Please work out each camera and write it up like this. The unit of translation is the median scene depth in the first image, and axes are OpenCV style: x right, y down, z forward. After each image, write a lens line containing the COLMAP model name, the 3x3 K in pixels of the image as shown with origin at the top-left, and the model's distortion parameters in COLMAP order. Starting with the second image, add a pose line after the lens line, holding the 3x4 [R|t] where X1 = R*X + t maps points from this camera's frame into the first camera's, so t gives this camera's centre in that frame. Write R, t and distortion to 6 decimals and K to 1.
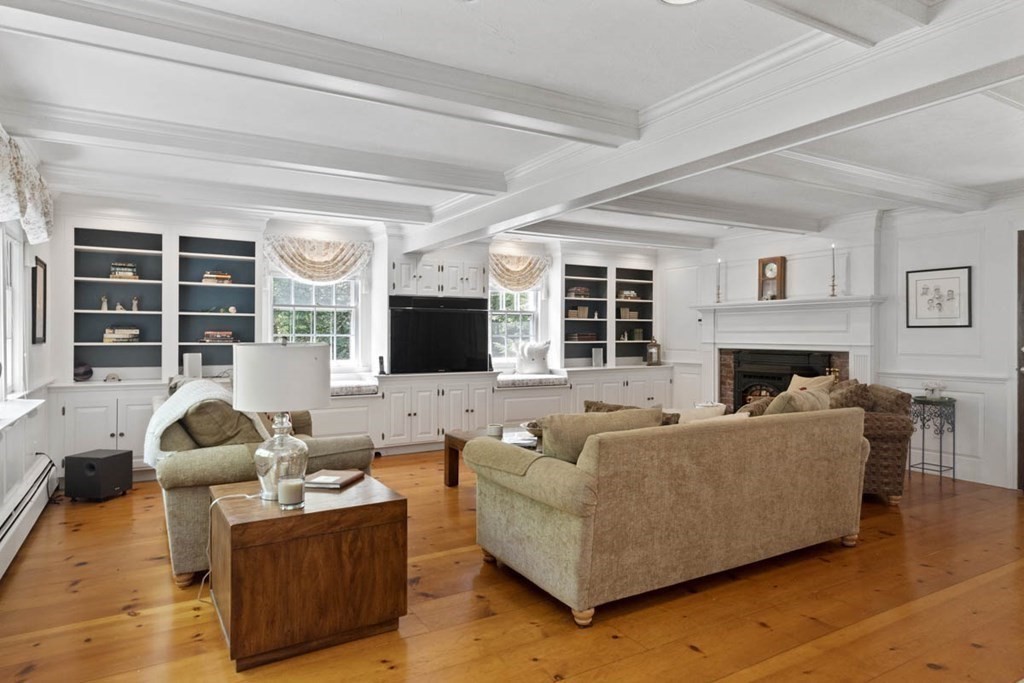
lens RADIAL K [[622.0, 0, 513.5], [0, 622.0, 338.6], [0, 0, 1]] dist [0.000246, -0.001049]
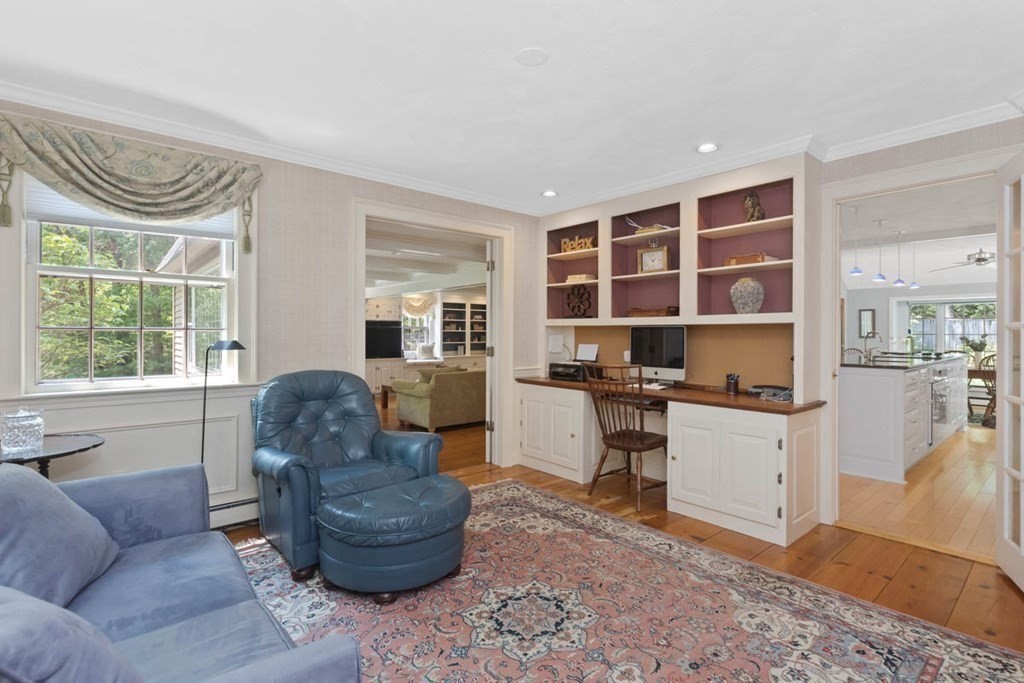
lens RADIAL K [[491.5, 0, 517.1], [0, 491.5, 336.8], [0, 0, 1]] dist [-0.000954, -0.000063]
pose [[0.982608, 0.000910, 0.185691, 0.026084], [-0.000678, 0.999999, -0.001312, -0.011118], [-0.185692, 0.001163, 0.982607, -0.540761]]
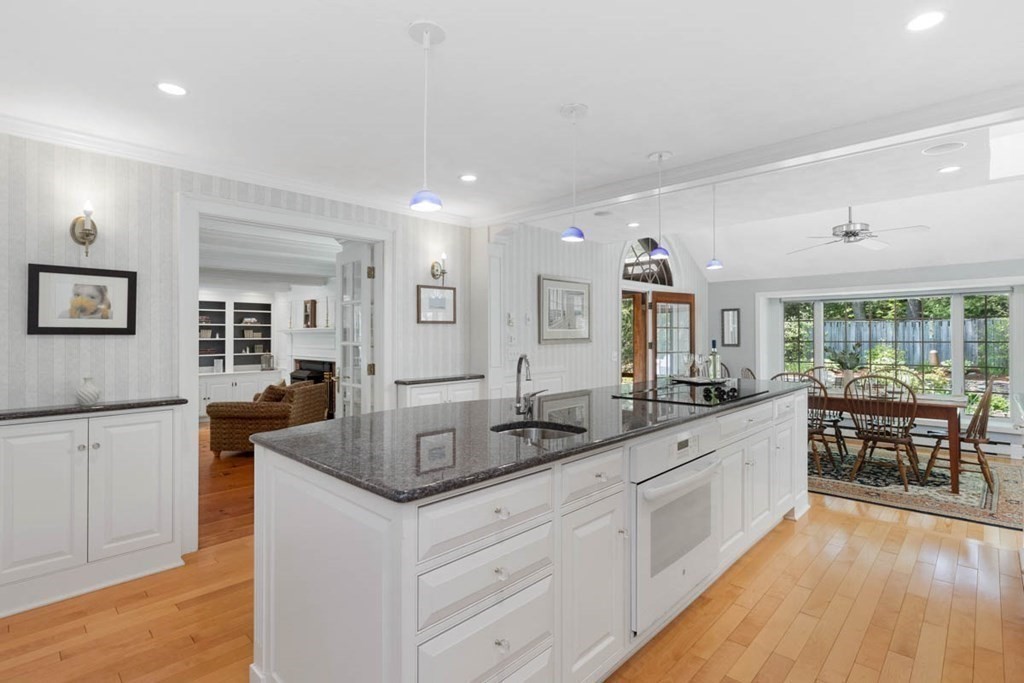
lens RADIAL K [[491.5, 0, 514.1], [0, 491.5, 331.9], [0, 0, 1]] dist [-0.000954, -0.000063]
pose [[0.964163, -0.000564, 0.265309, 0.509859], [0.004946, 0.999862, -0.015849, -0.027135], [-0.265263, 0.016594, 0.964033, -0.262448]]
